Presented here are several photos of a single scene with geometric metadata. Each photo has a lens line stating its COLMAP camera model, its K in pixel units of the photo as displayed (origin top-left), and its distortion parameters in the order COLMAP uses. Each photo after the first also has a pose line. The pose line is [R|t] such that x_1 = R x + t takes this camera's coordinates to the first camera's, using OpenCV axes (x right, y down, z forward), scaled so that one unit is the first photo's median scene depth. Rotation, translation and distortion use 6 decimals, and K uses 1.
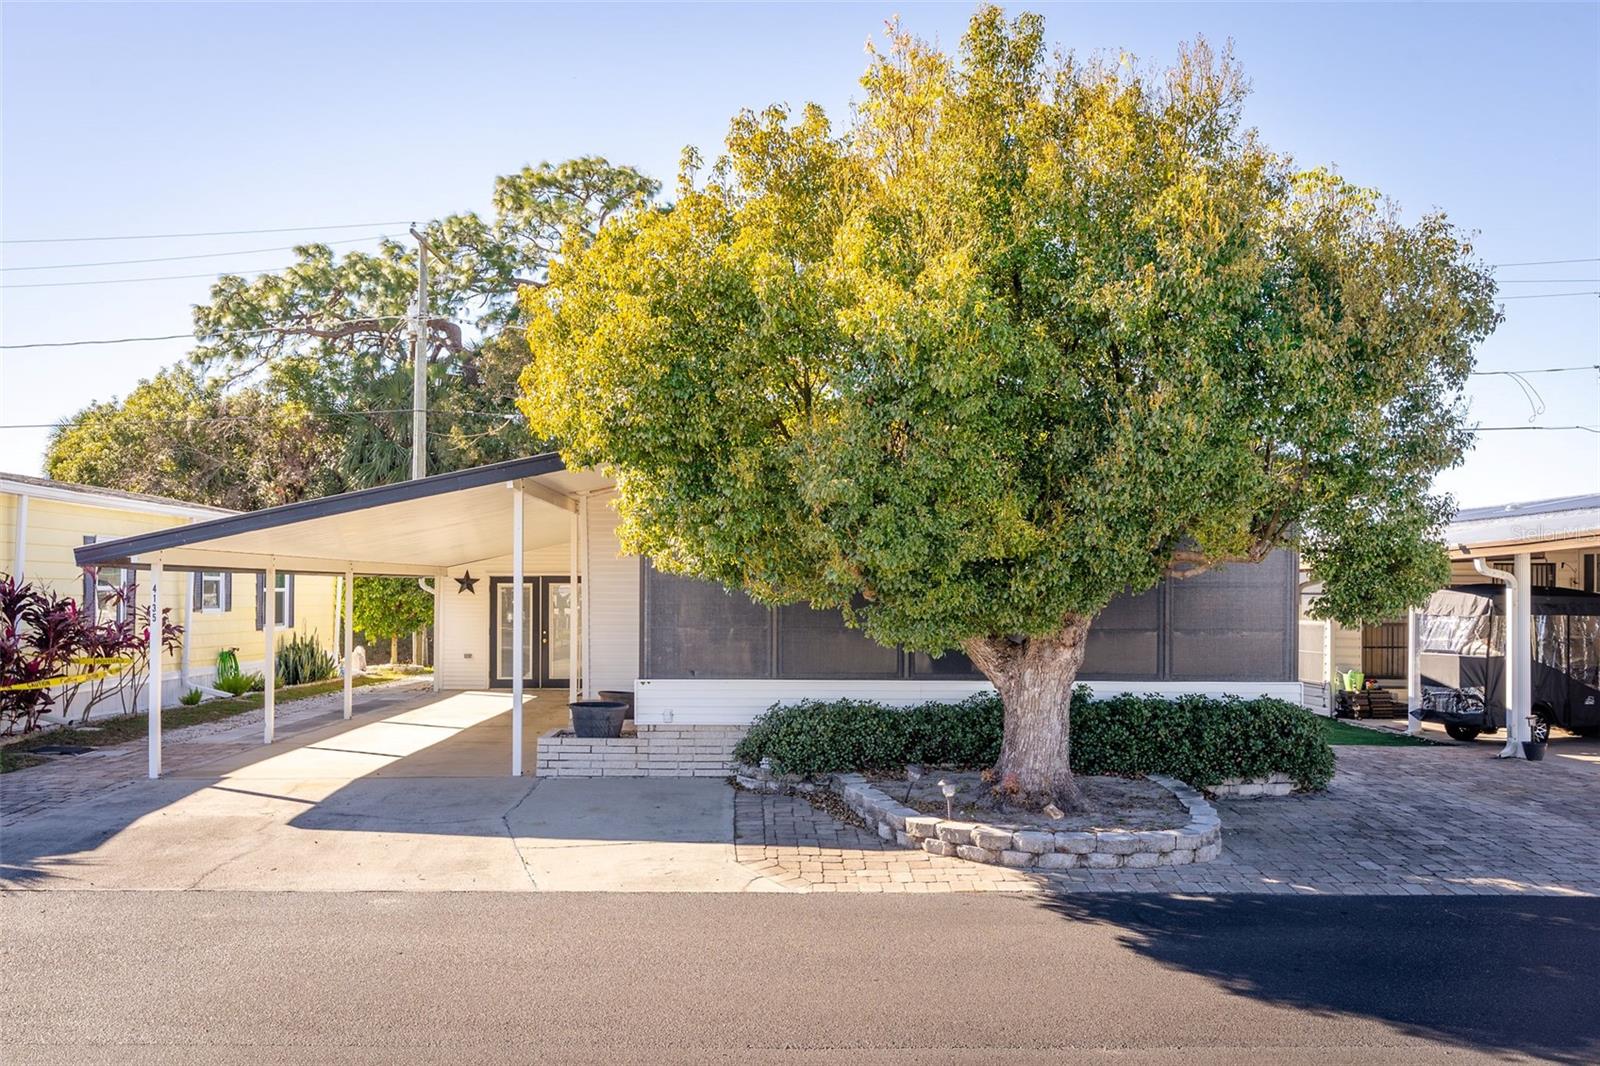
lens RADIAL K [[1441.6, 0, 800.5], [0, 1441.6, 542.0], [0, 0, 1]] dist [0.022079, 0.008541]
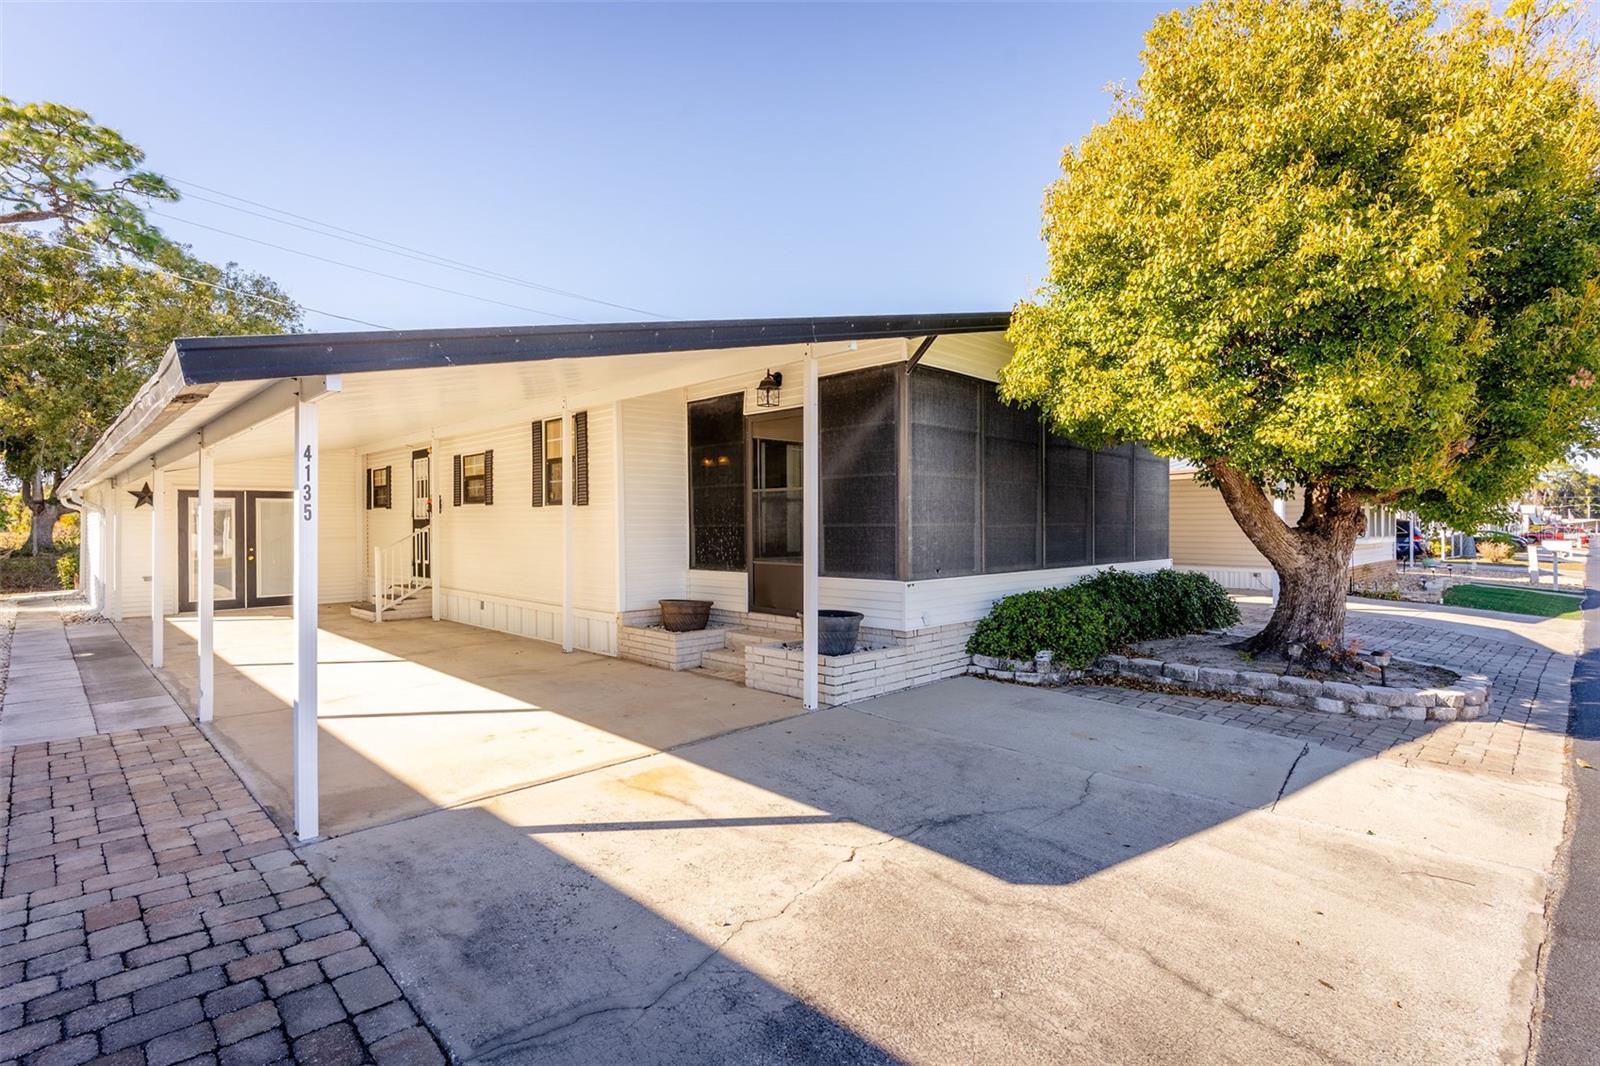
lens RADIAL K [[778.6, 0, 793.4], [0, 778.6, 527.5], [0, 0, 1]] dist [0.002587, -0.000984]
pose [[0.728391, -0.008935, 0.685103, -0.273583], [-0.017975, 0.999322, 0.032143, 0.024923], [-0.684926, -0.035727, 0.727736, 0.375214]]
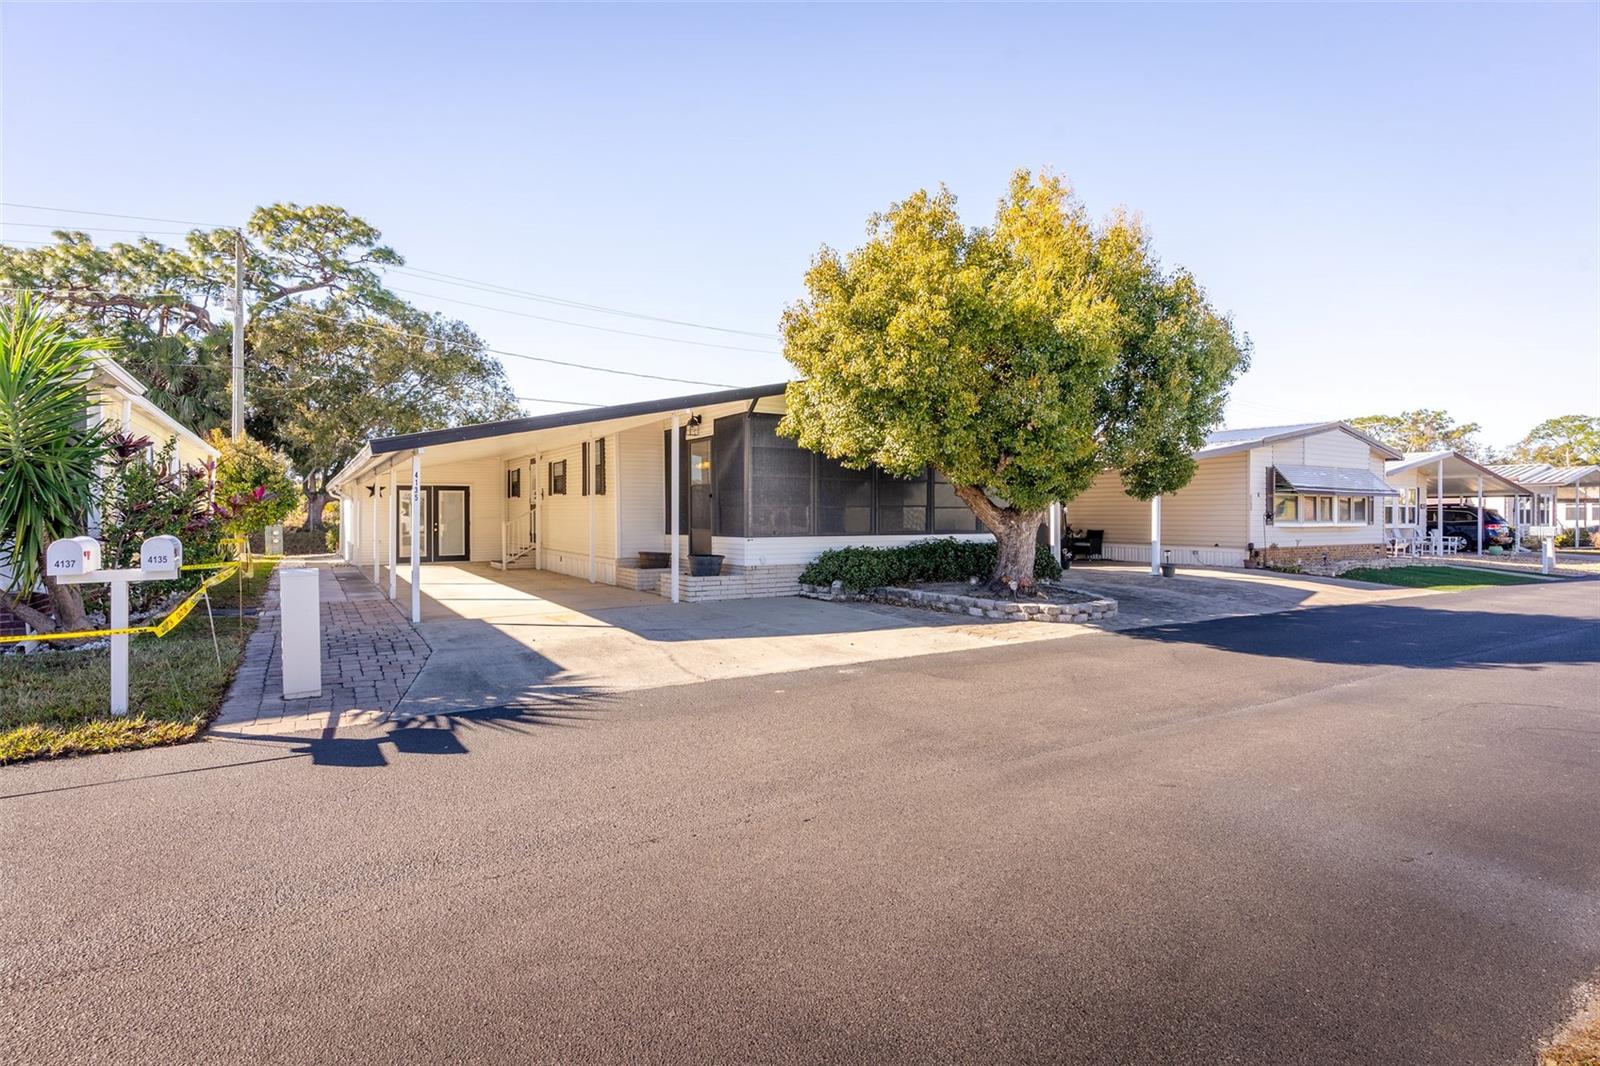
lens RADIAL K [[778.6, 0, 803.7], [0, 778.6, 517.0], [0, 0, 1]] dist [0.002587, -0.000984]
pose [[0.851309, -0.007025, 0.524618, -0.278251], [-0.014135, 0.999240, 0.036319, 0.021392], [-0.524475, -0.038334, 0.850563, 0.126144]]
